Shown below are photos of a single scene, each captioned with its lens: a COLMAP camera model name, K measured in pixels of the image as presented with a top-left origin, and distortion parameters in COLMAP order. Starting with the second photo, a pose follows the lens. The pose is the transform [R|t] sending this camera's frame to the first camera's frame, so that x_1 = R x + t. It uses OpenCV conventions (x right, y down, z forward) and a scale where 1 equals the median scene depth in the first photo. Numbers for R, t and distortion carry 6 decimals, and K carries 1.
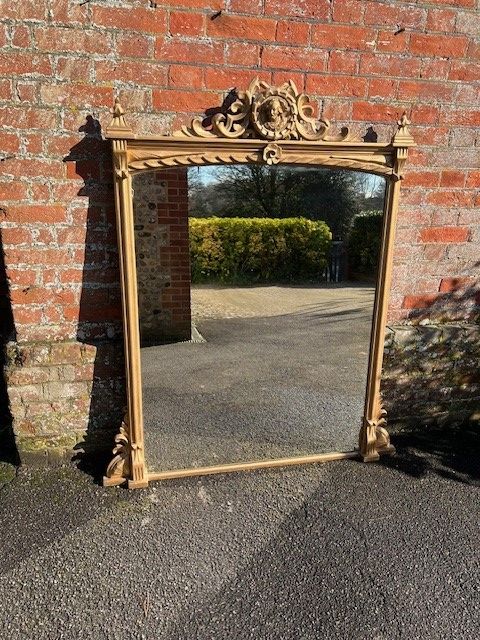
lens RADIAL K [[467.7, 0, 234.5], [0, 467.7, 323.2], [0, 0, 1]] dist [0.029844, -0.037609]
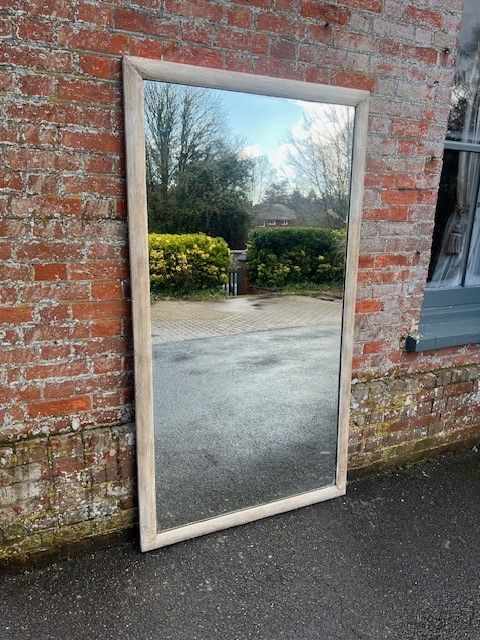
lens RADIAL K [[467.7, 0, 231.4], [0, 467.7, 319.5], [0, 0, 1]] dist [0.029844, -0.037609]
pose [[0.974524, -0.067367, 0.213925, -0.152592], [0.095412, 0.987735, -0.123596, -0.049957], [-0.202975, 0.140858, 0.968999, -0.082318]]
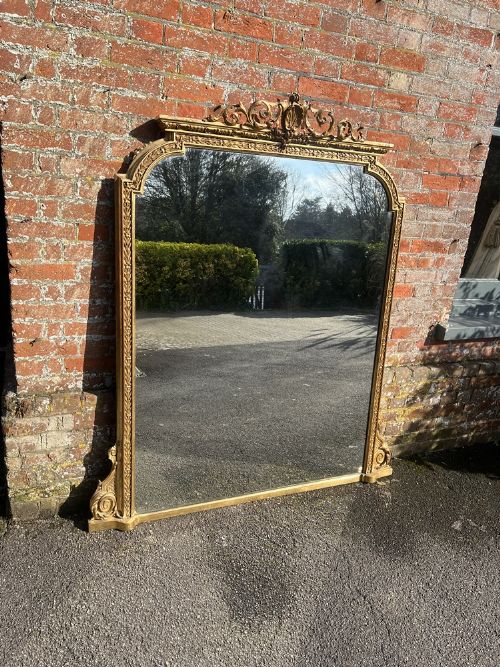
lens RADIAL K [[487.4, 0, 244.9], [0, 487.4, 335.6], [0, 0, 1]] dist [0.029844, -0.037609]
pose [[0.983269, -0.011459, 0.181799, -0.176666], [0.024915, 0.997100, -0.071907, 0.003096], [-0.180448, 0.075233, 0.980703, -0.155358]]
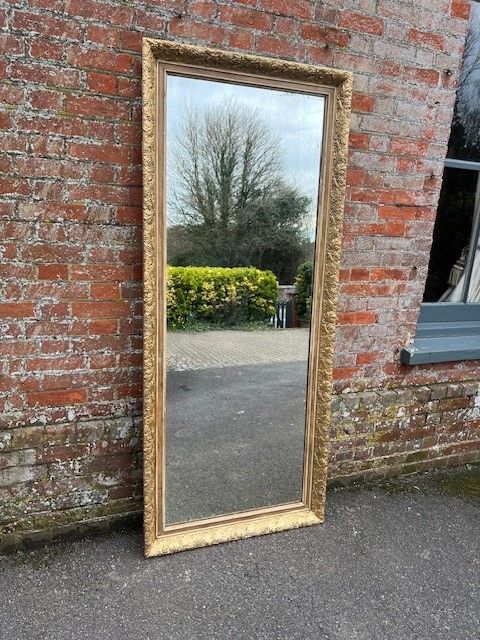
lens RADIAL K [[467.7, 0, 235.5], [0, 467.7, 320.7], [0, 0, 1]] dist [0.029844, -0.037609]
pose [[0.985790, -0.018967, 0.166910, -0.076219], [0.042037, 0.989845, -0.135792, -0.035751], [-0.162640, 0.140878, 0.976576, -0.152051]]
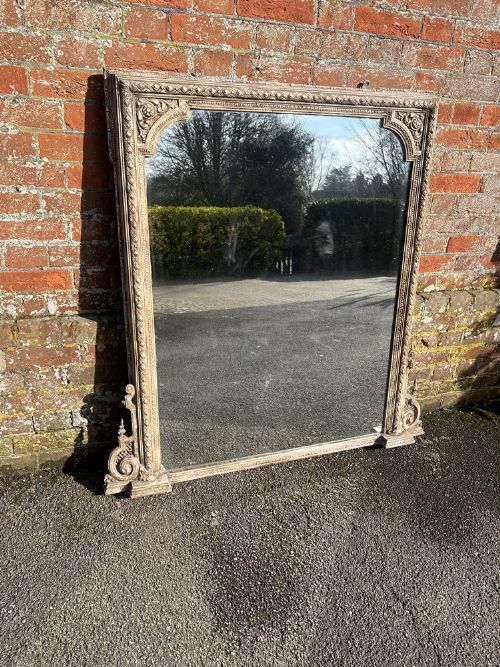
lens RADIAL K [[487.4, 0, 245.5], [0, 487.4, 332.4], [0, 0, 1]] dist [0.029844, -0.037609]
pose [[0.992870, -0.032726, 0.114619, -0.047118], [0.029226, 0.999058, 0.032081, 0.049666], [-0.115561, -0.028503, 0.992891, 0.181503]]
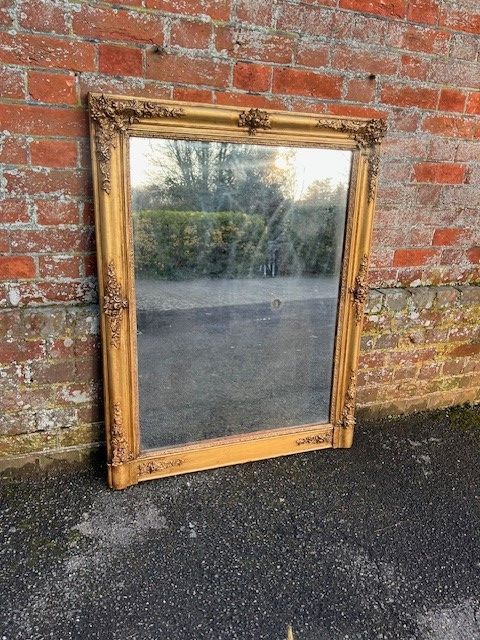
lens RADIAL K [[467.7, 0, 234.6], [0, 467.7, 323.4], [0, 0, 1]] dist [0.029844, -0.037609]
pose [[0.989082, -0.031031, 0.144064, -0.044499], [0.033061, 0.999385, -0.011717, 0.085852], [-0.143612, 0.016352, 0.989499, 0.281593]]
